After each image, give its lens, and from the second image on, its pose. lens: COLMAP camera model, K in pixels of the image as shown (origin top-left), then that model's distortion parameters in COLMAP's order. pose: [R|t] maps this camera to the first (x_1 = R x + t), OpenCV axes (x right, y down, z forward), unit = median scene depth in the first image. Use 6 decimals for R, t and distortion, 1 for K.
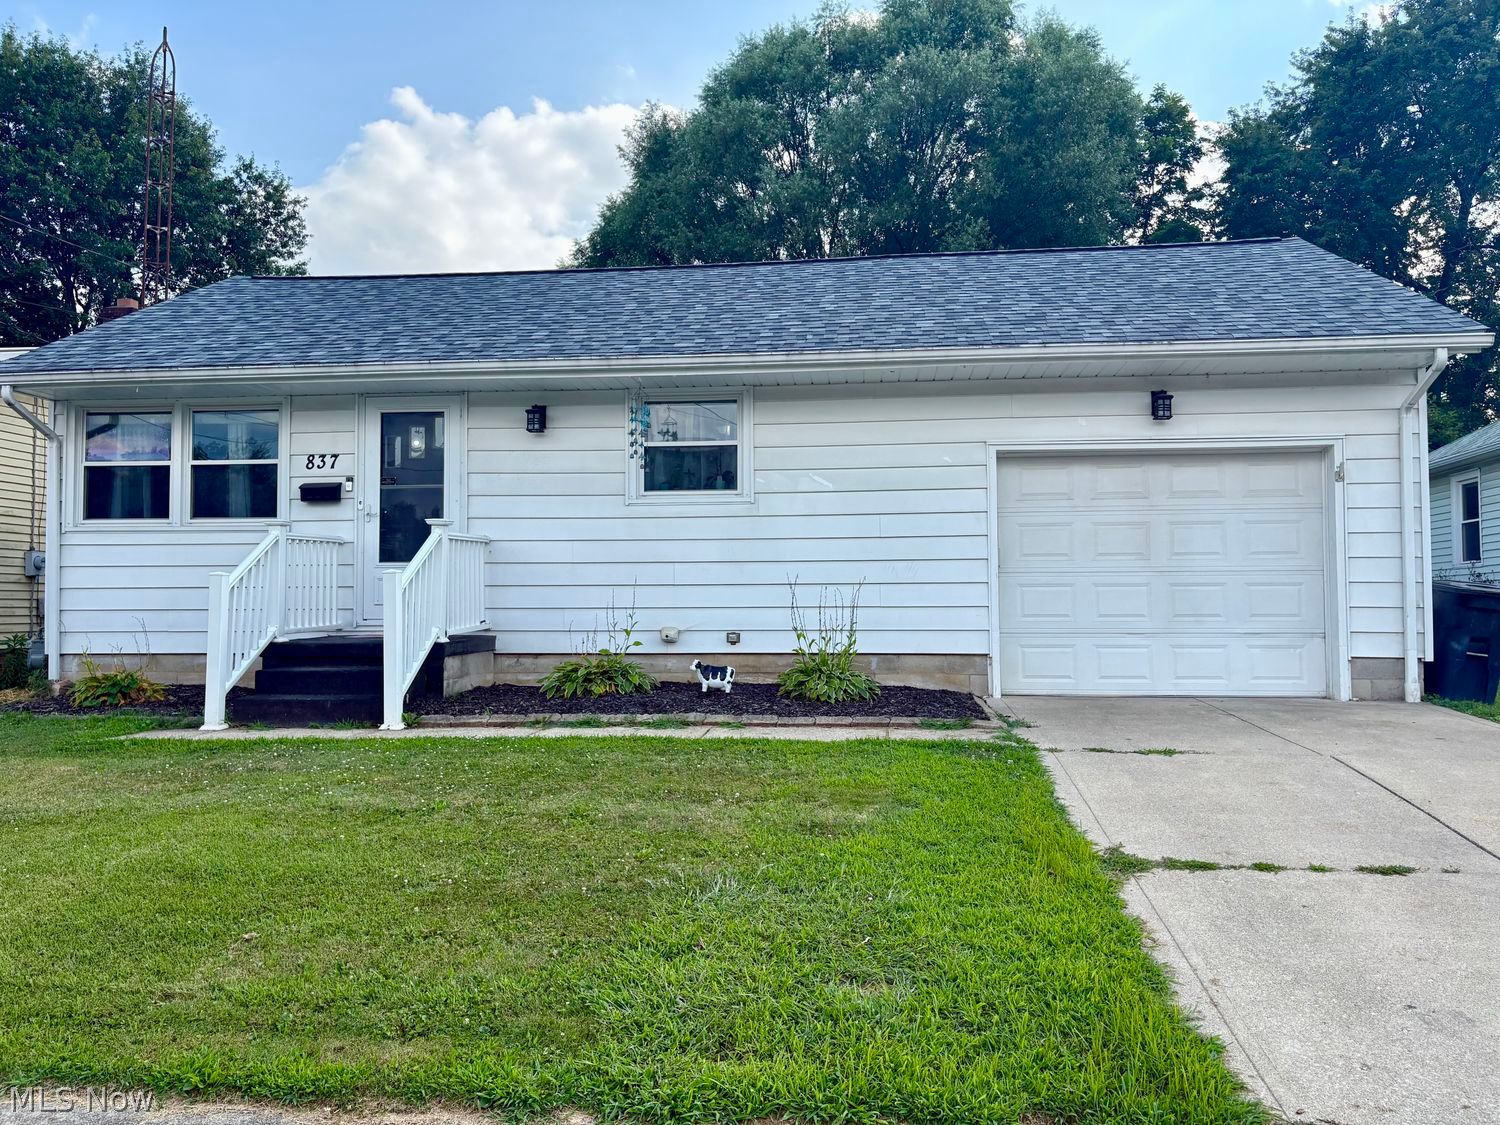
lens RADIAL K [[1135.7, 0, 756.5], [0, 1135.7, 560.3], [0, 0, 1]] dist [0.053690, -0.055416]
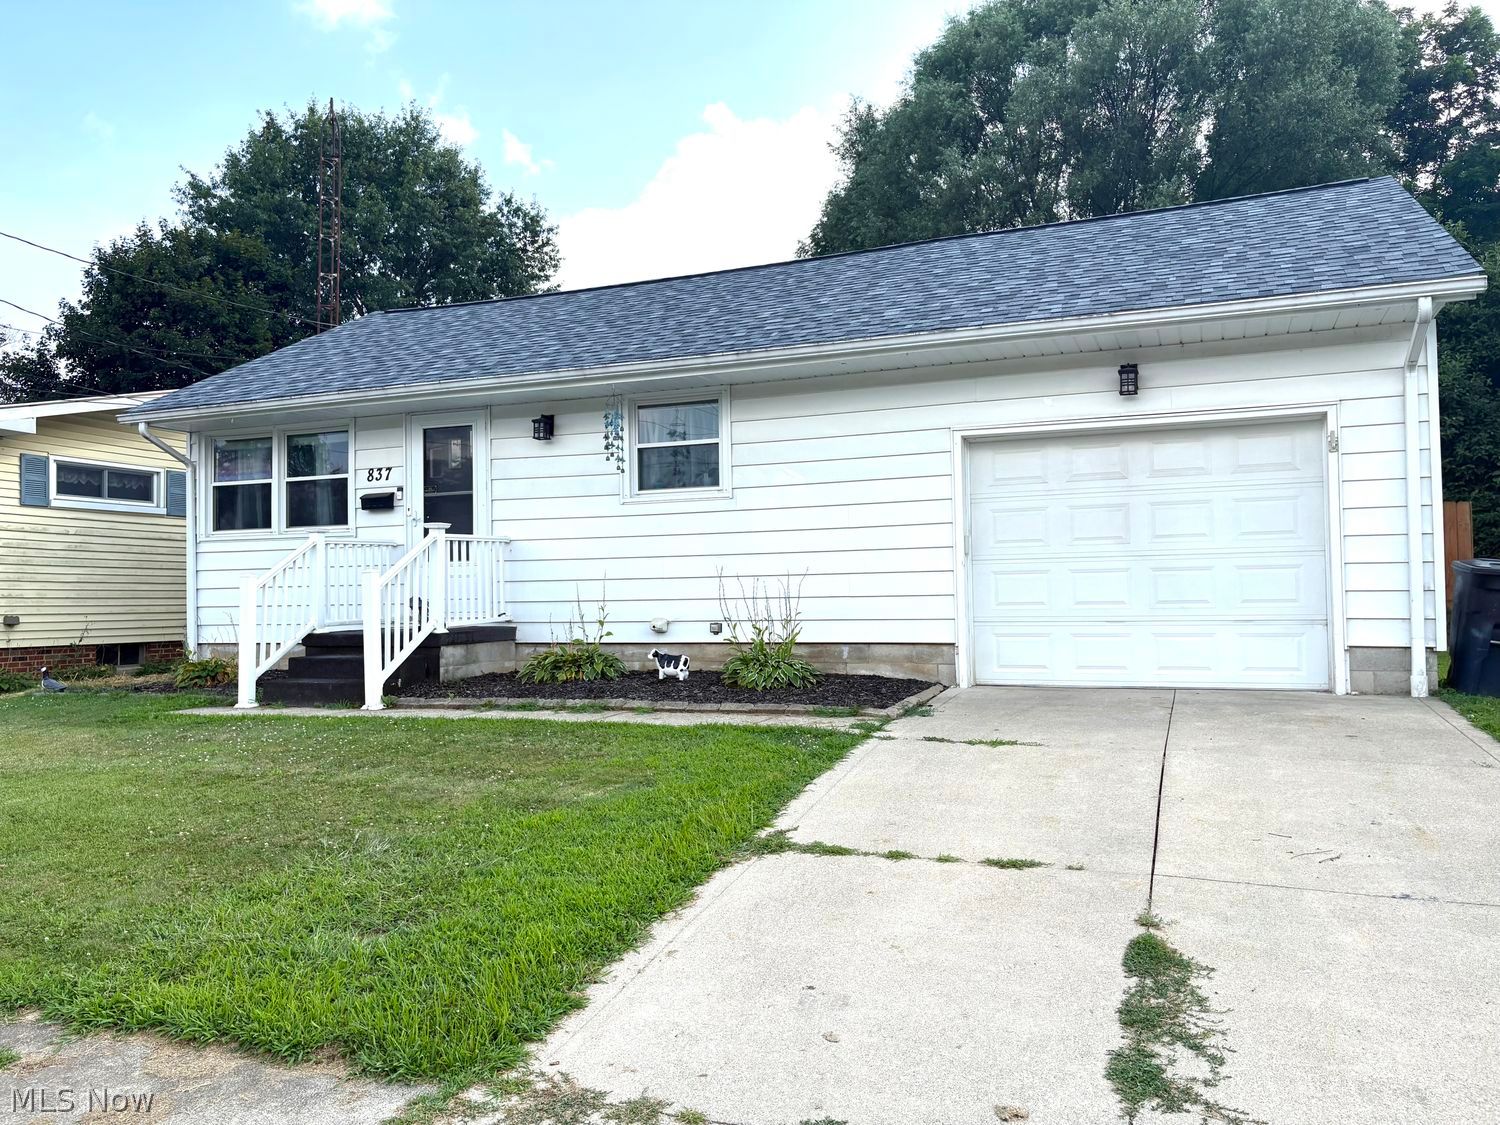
lens RADIAL K [[1135.7, 0, 748.6], [0, 1135.7, 560.8], [0, 0, 1]] dist [0.053690, -0.055416]
pose [[0.962768, -0.020136, -0.269577, 0.292012], [0.022767, 0.999719, 0.006639, 0.000422], [0.269367, -0.012530, 0.962956, 0.004383]]
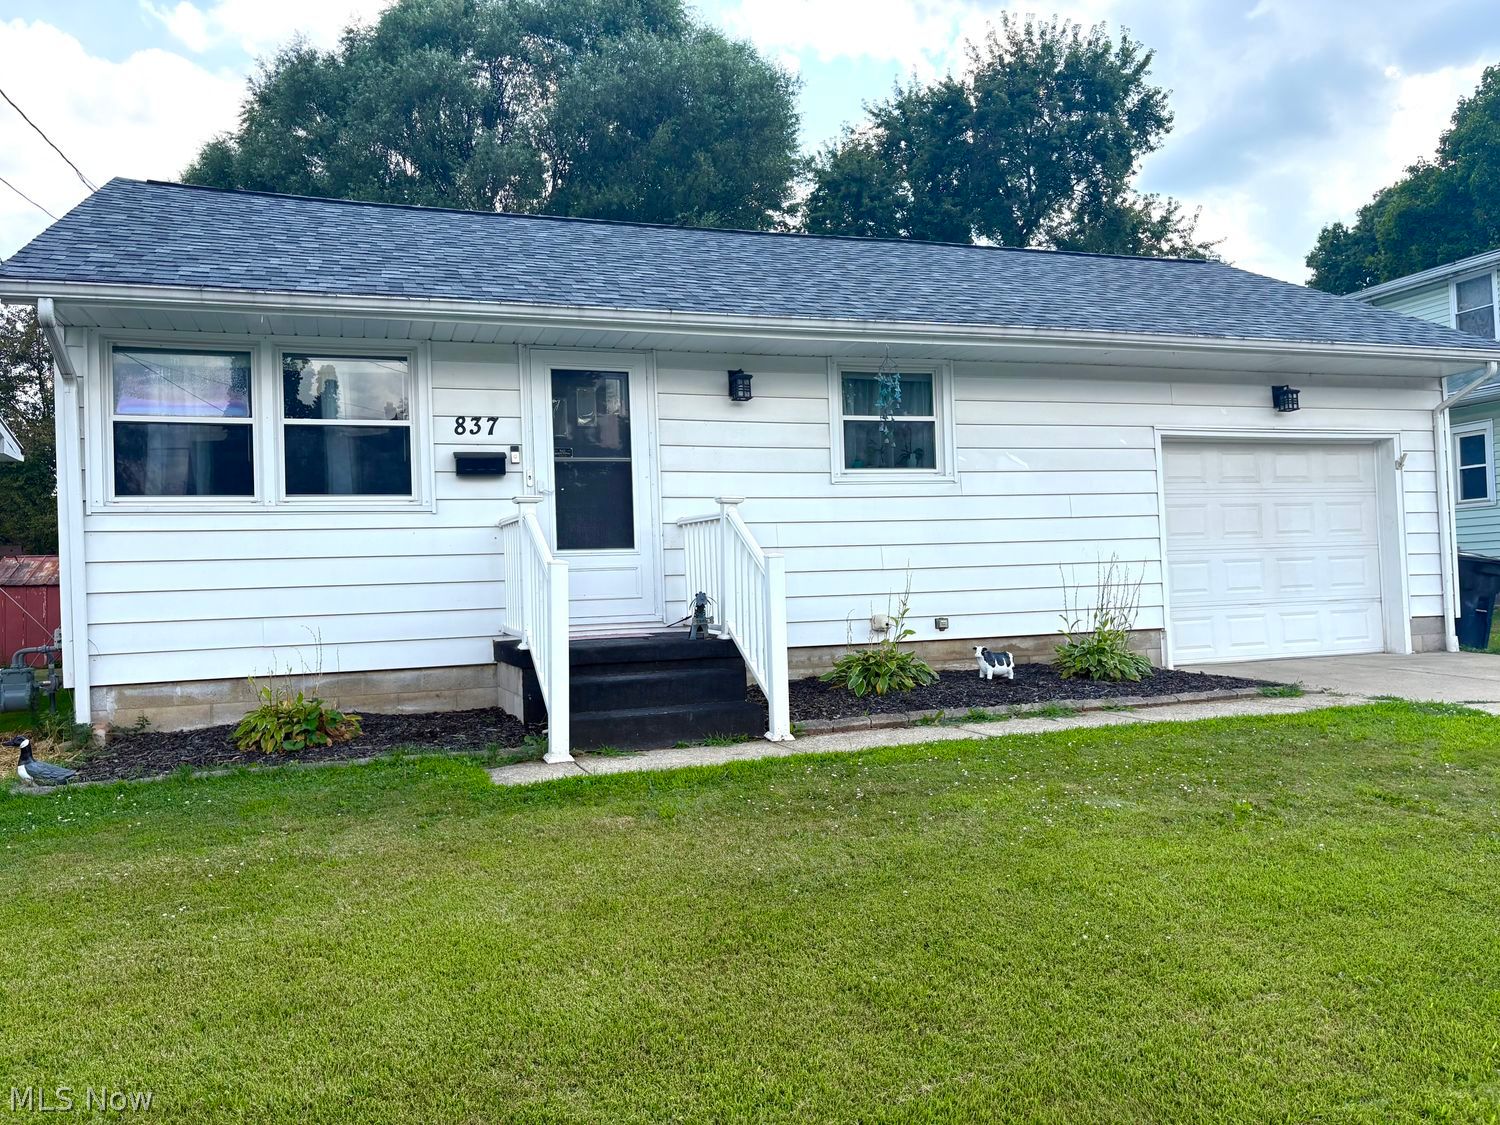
lens RADIAL K [[1135.7, 0, 747.2], [0, 1135.7, 559.6], [0, 0, 1]] dist [0.053690, -0.055416]
pose [[0.903737, -0.016883, 0.427756, -0.579933], [0.016299, 0.999855, 0.005028, 0.007206], [-0.427778, 0.002428, 0.903880, 0.204810]]
